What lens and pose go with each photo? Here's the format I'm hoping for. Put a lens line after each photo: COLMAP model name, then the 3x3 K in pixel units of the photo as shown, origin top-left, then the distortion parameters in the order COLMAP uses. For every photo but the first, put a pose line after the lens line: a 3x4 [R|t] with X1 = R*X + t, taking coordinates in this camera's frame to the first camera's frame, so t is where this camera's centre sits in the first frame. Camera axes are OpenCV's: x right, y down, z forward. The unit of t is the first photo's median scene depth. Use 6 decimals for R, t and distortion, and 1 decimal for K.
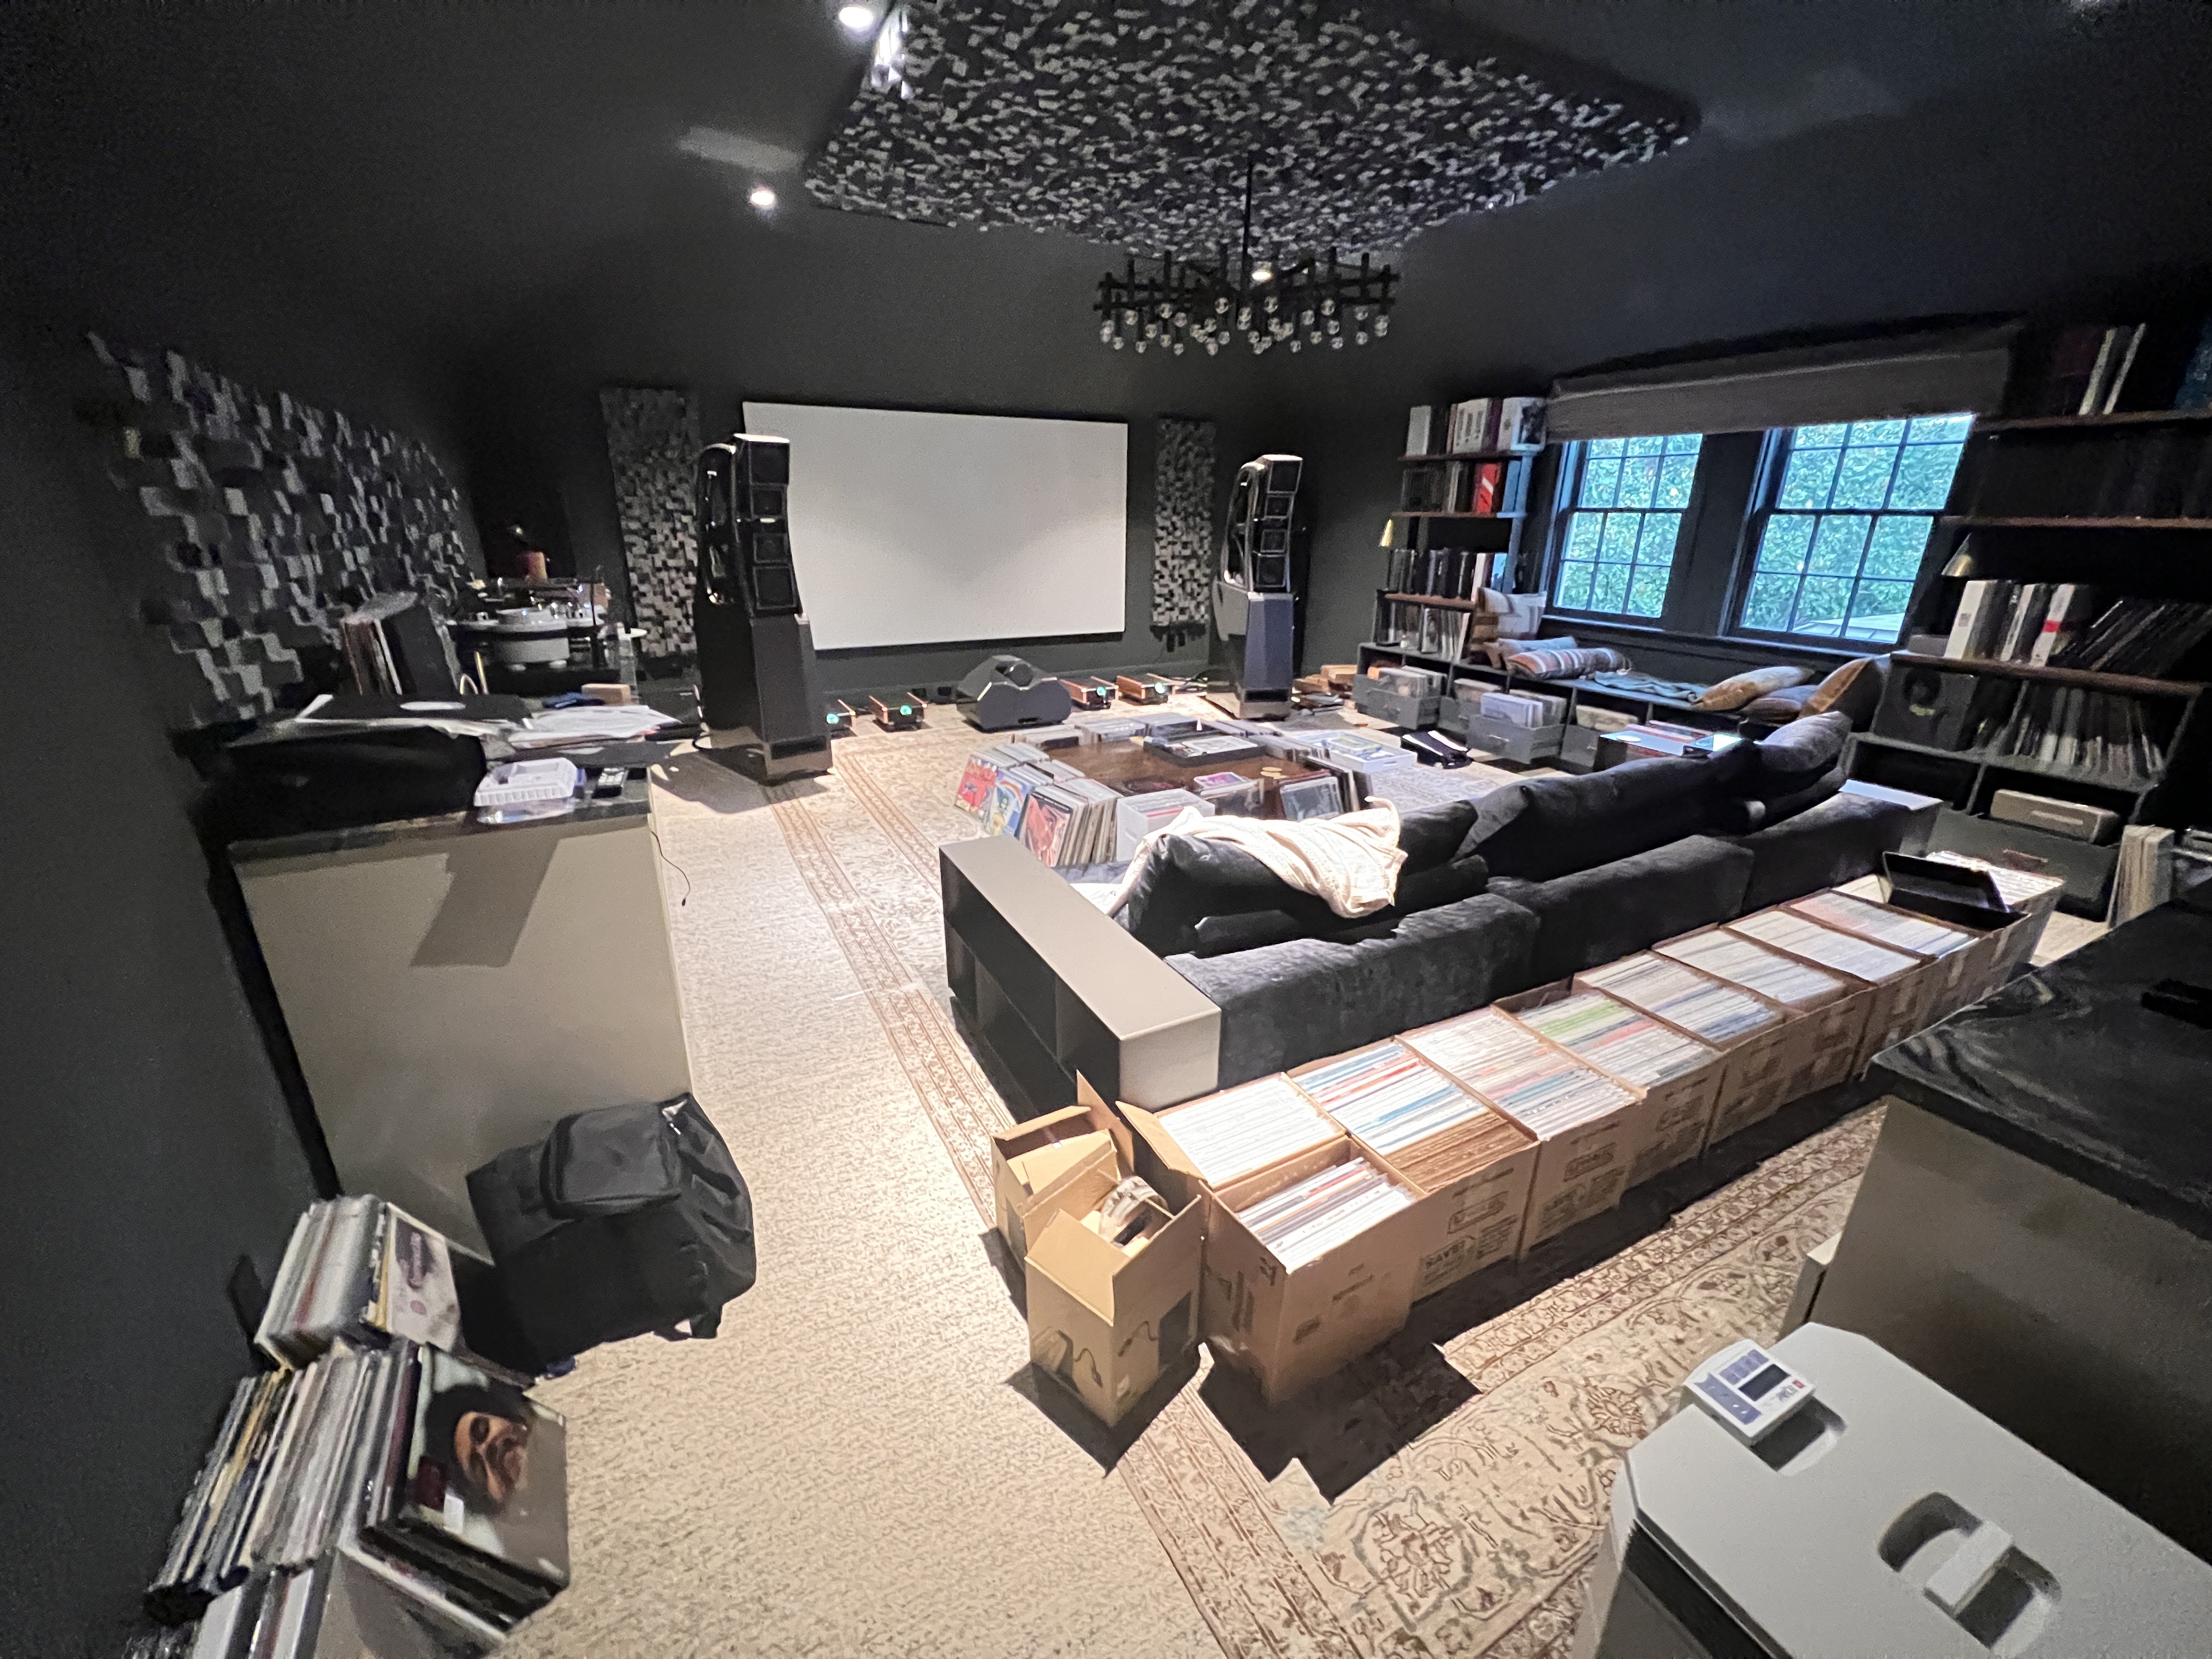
lens RADIAL K [[880.7, 0, 1091.2], [0, 880.7, 835.0], [0, 0, 1]] dist [-0.003665, 0.000667]
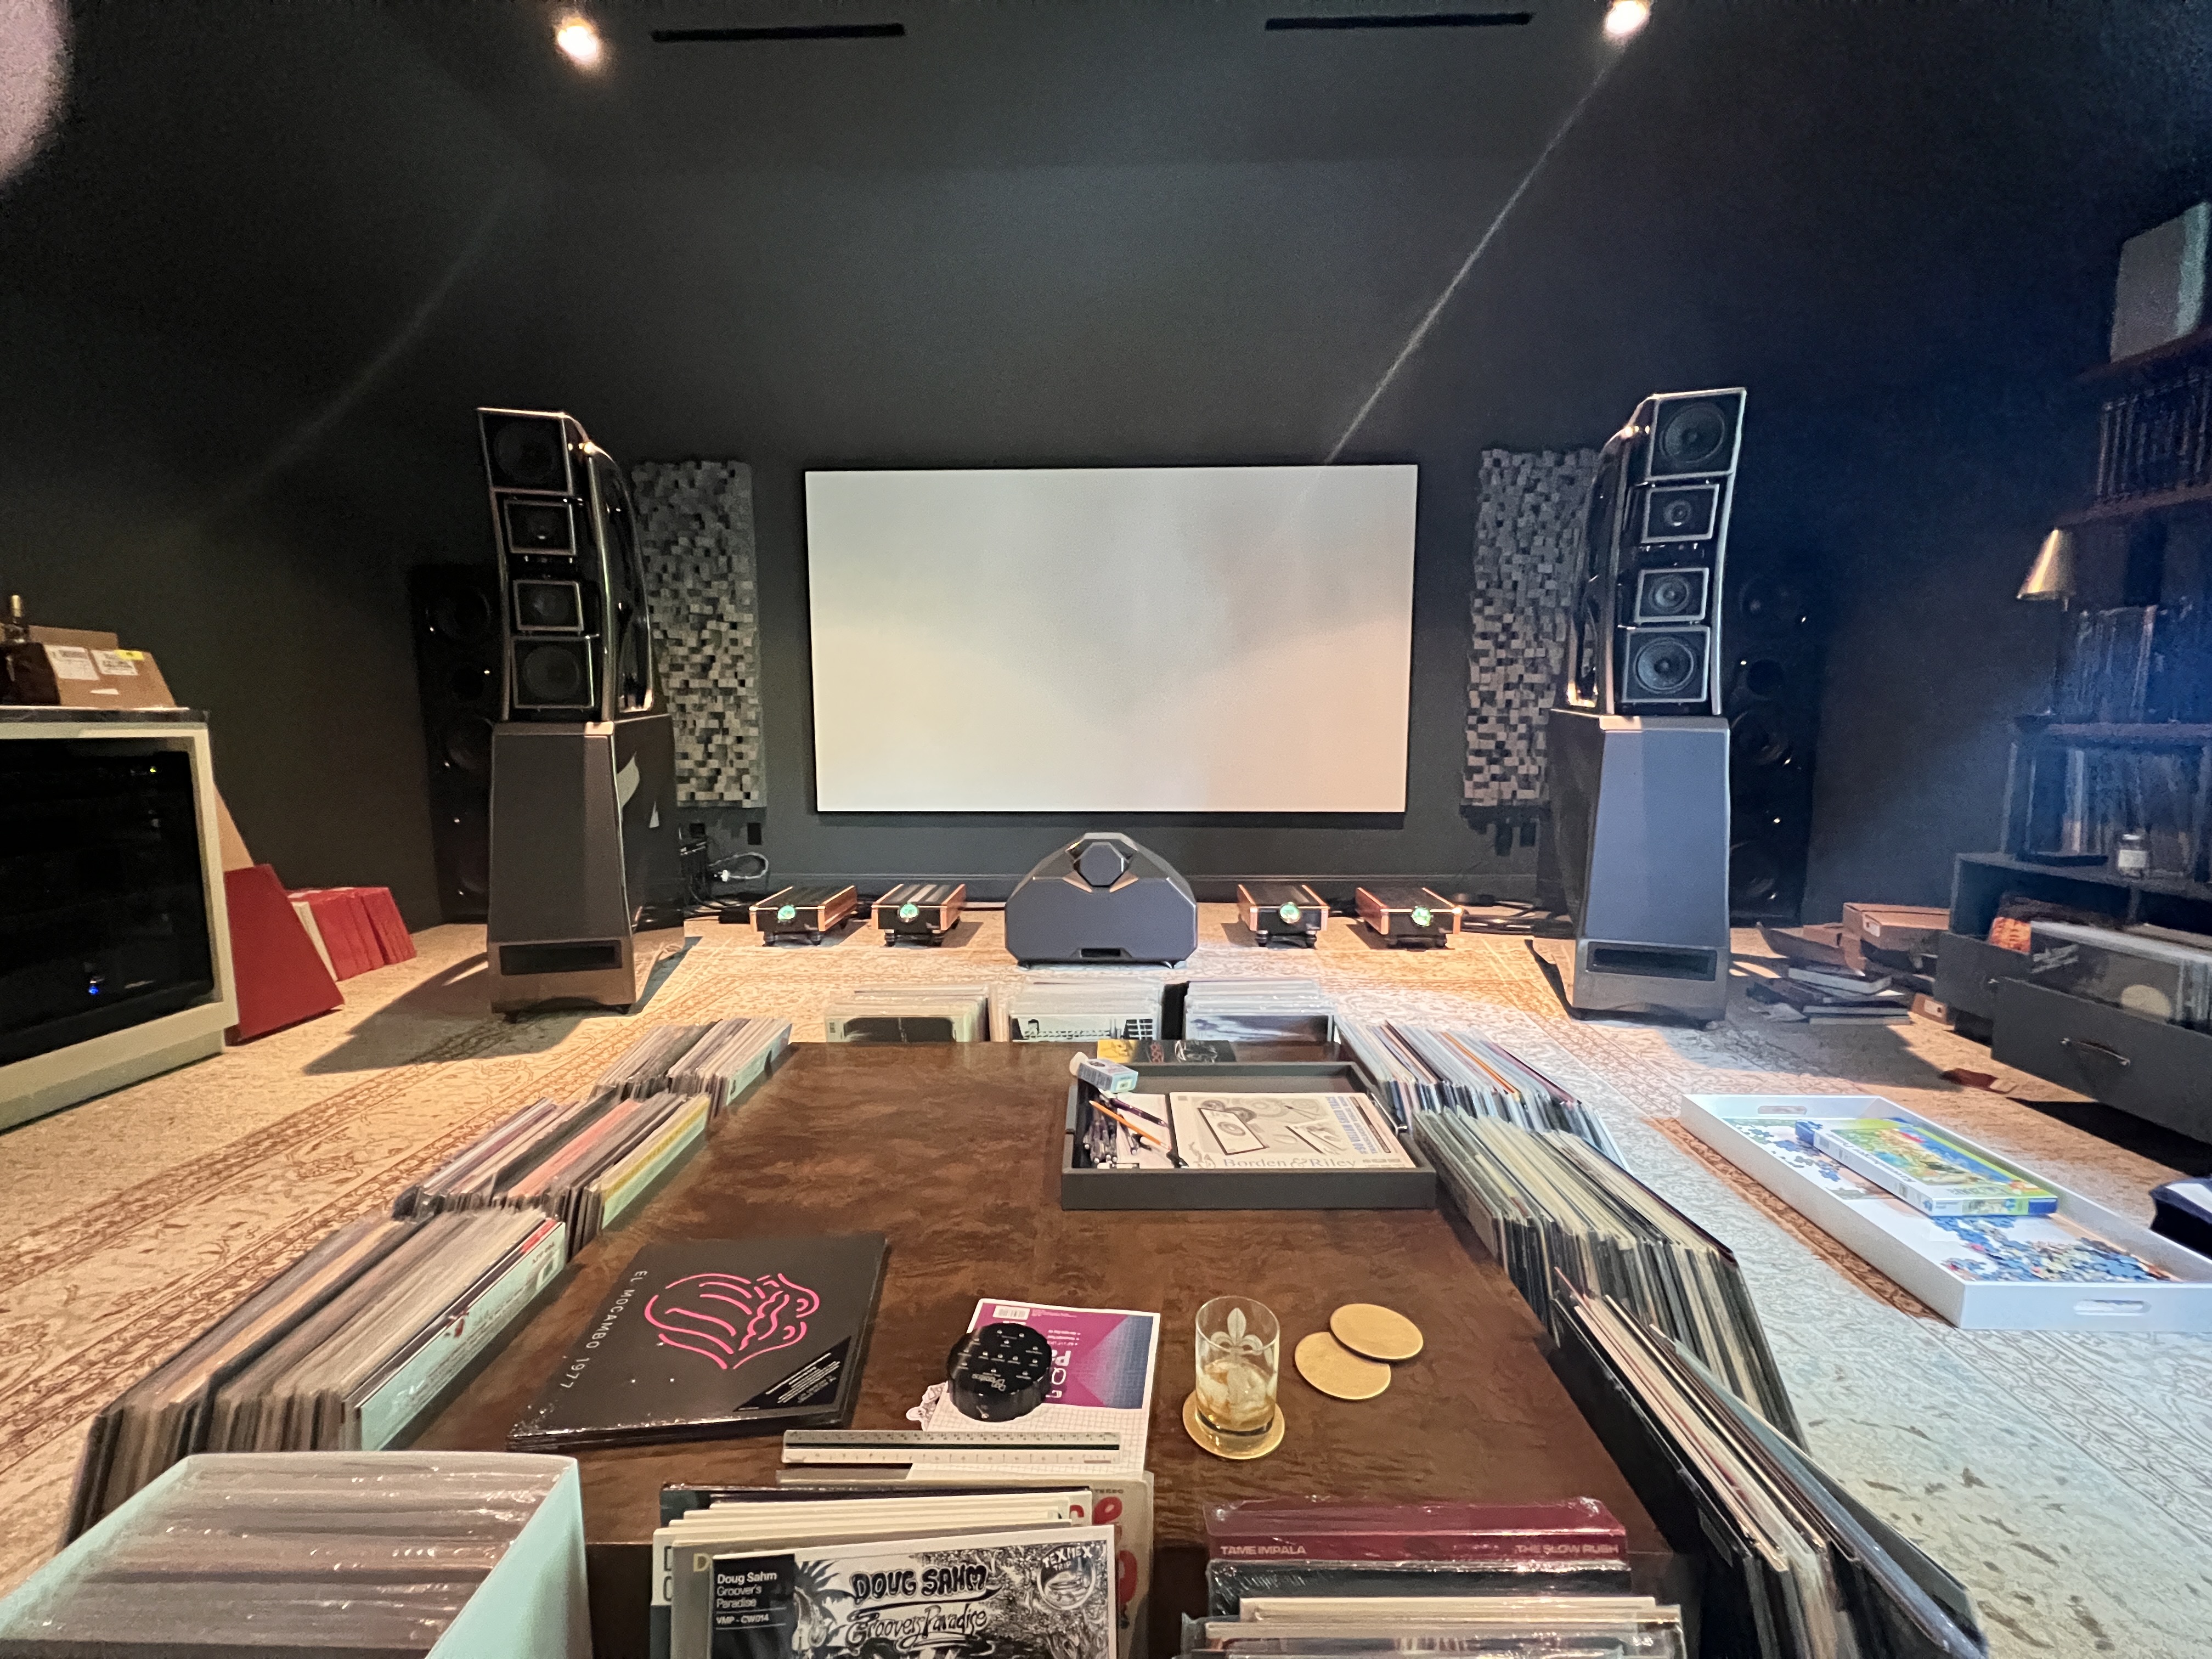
lens RADIAL K [[880.7, 0, 1103.2], [0, 880.7, 830.2], [0, 0, 1]] dist [-0.003665, 0.000667]
pose [[0.874570, 0.050365, -0.482276, 0.165206], [-0.161285, 0.968176, -0.191370, -0.095526], [0.457290, 0.245151, 0.854861, 0.506575]]
